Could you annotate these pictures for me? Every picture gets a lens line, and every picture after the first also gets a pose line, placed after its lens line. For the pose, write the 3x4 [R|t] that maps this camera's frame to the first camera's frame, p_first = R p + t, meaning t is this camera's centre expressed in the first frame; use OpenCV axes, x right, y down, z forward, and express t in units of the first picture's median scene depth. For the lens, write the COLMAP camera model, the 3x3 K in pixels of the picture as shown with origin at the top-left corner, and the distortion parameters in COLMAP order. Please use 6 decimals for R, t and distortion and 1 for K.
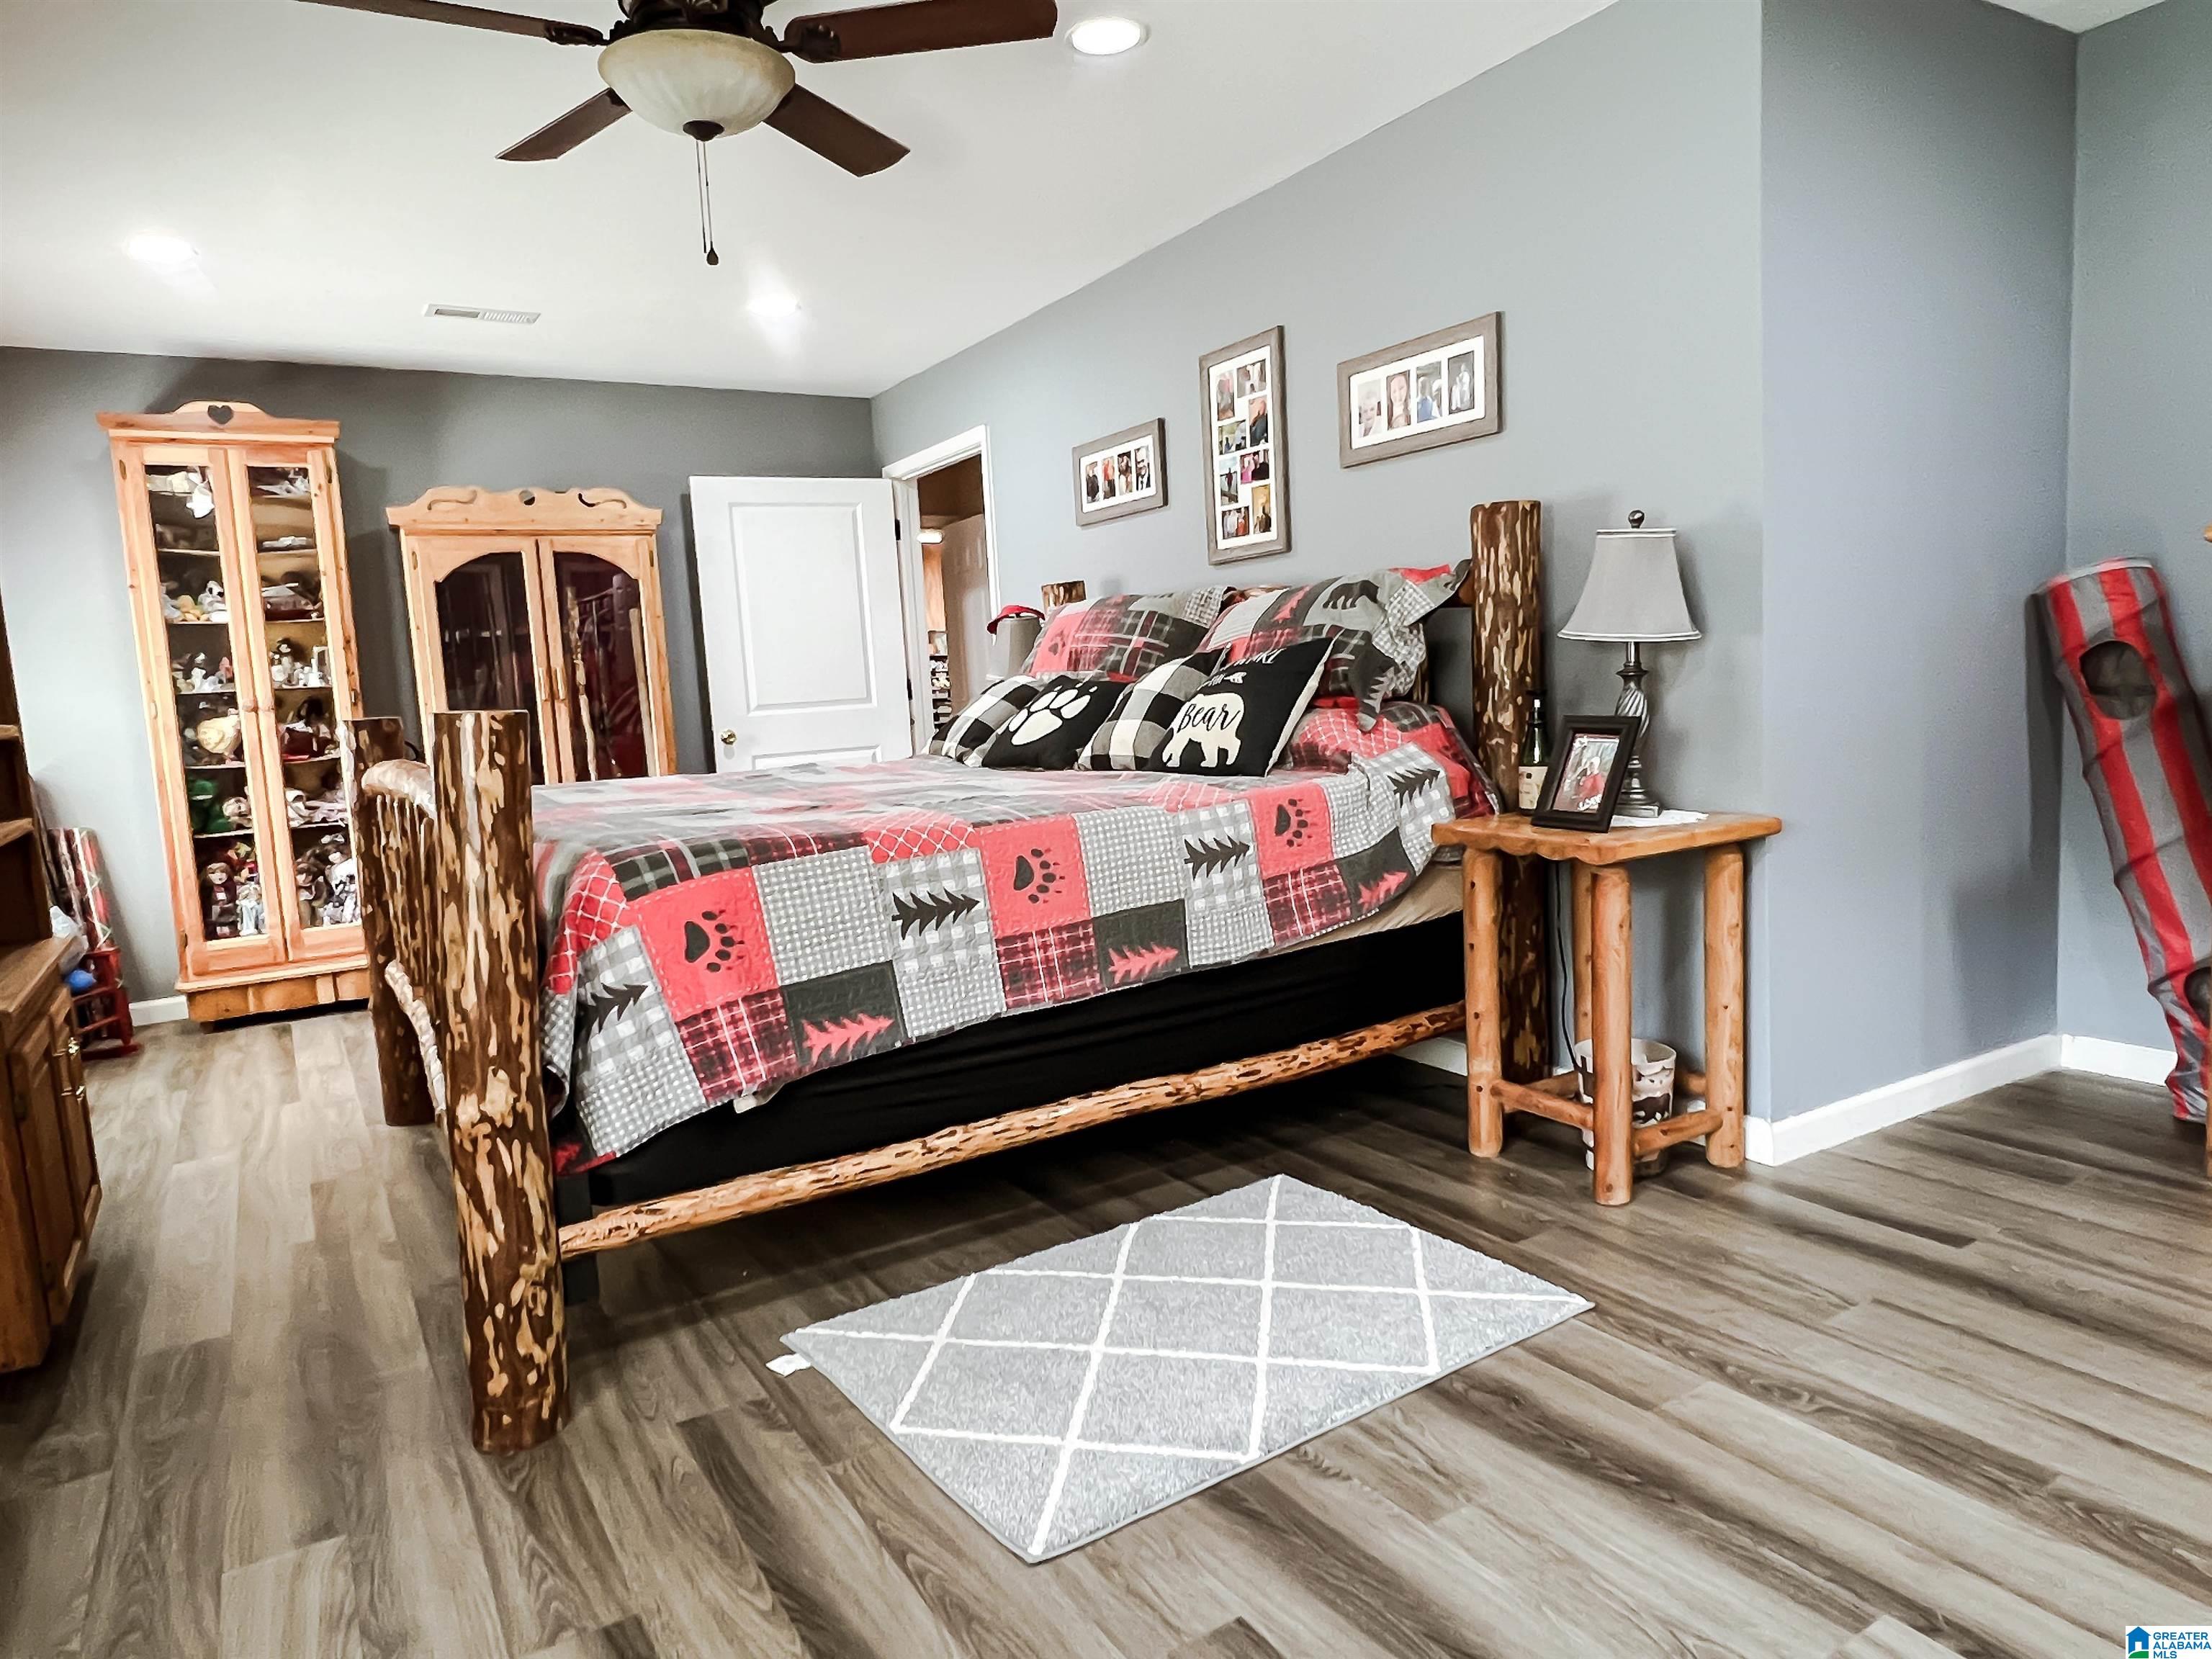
lens RADIAL K [[1382.2, 0, 1099.2], [0, 1382.2, 836.8], [0, 0, 1]] dist [-0.009980, 0.001497]
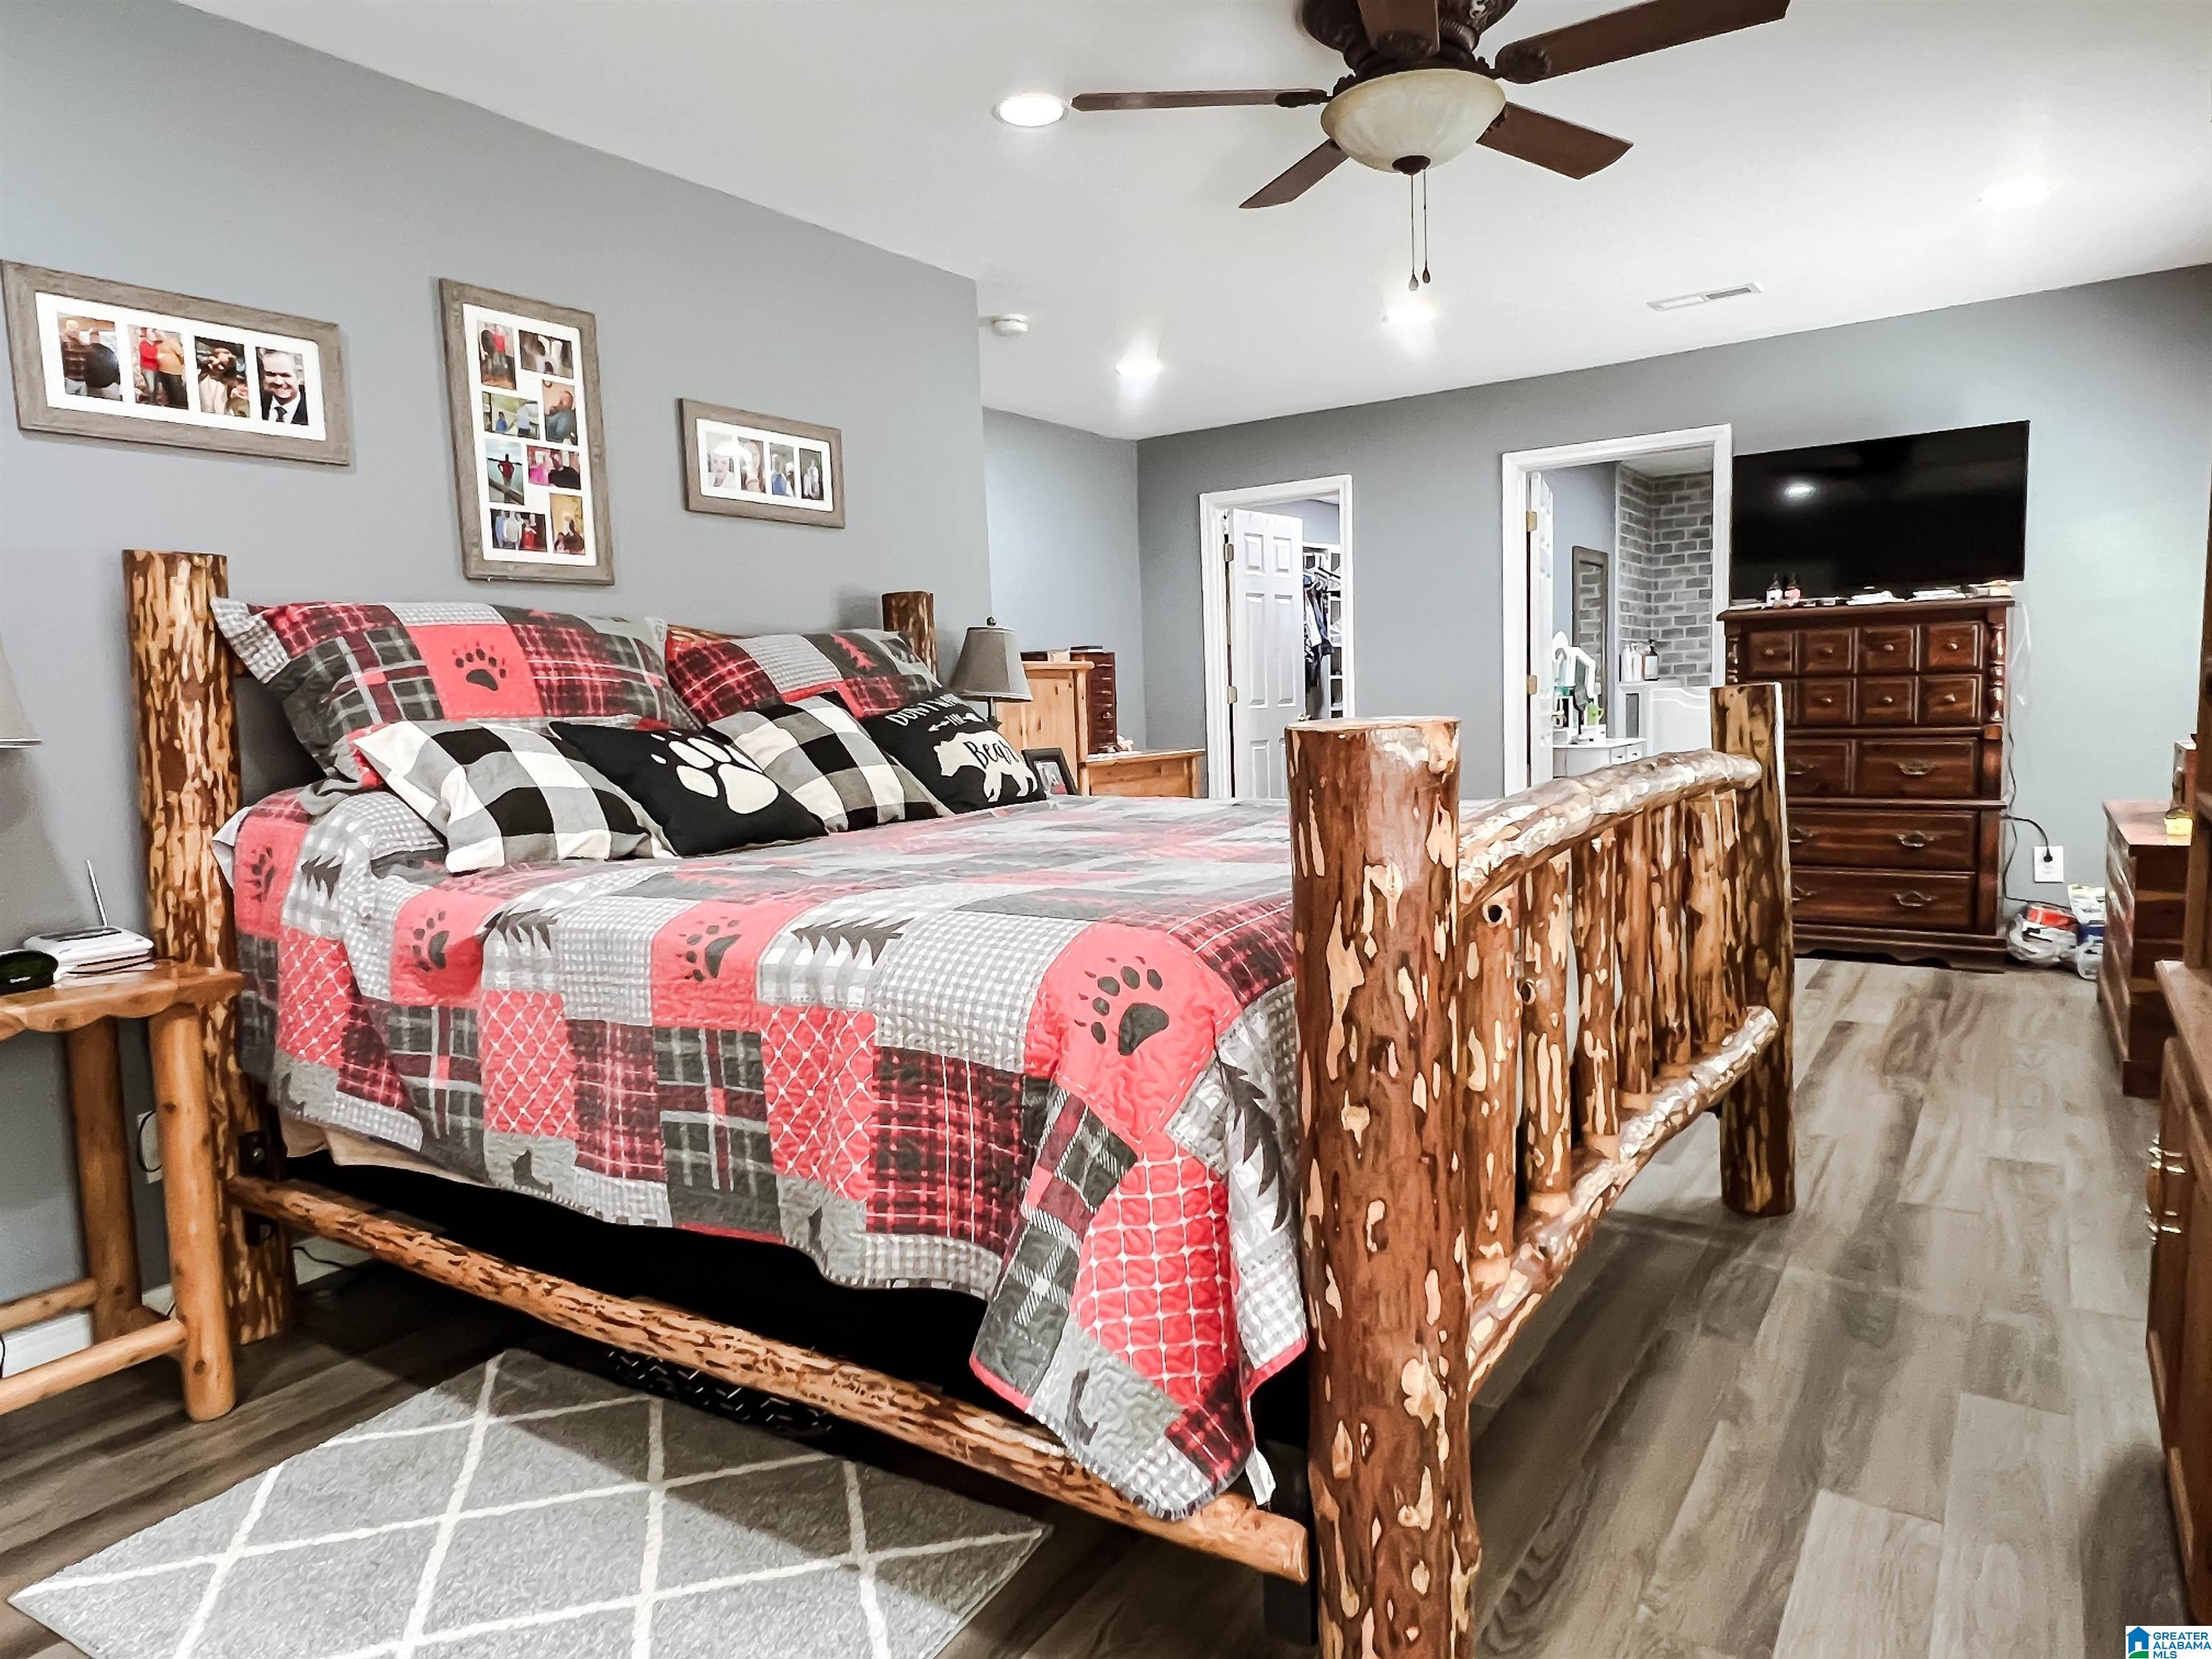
lens RADIAL K [[1382.2, 0, 1100.6], [0, 1382.2, 821.4], [0, 0, 1]] dist [-0.009980, 0.001497]
pose [[-0.415113, -0.011675, 0.909695, -0.719814], [0.163813, 0.982615, 0.087362, -0.089144], [-0.894900, 0.185286, -0.405984, 1.070474]]
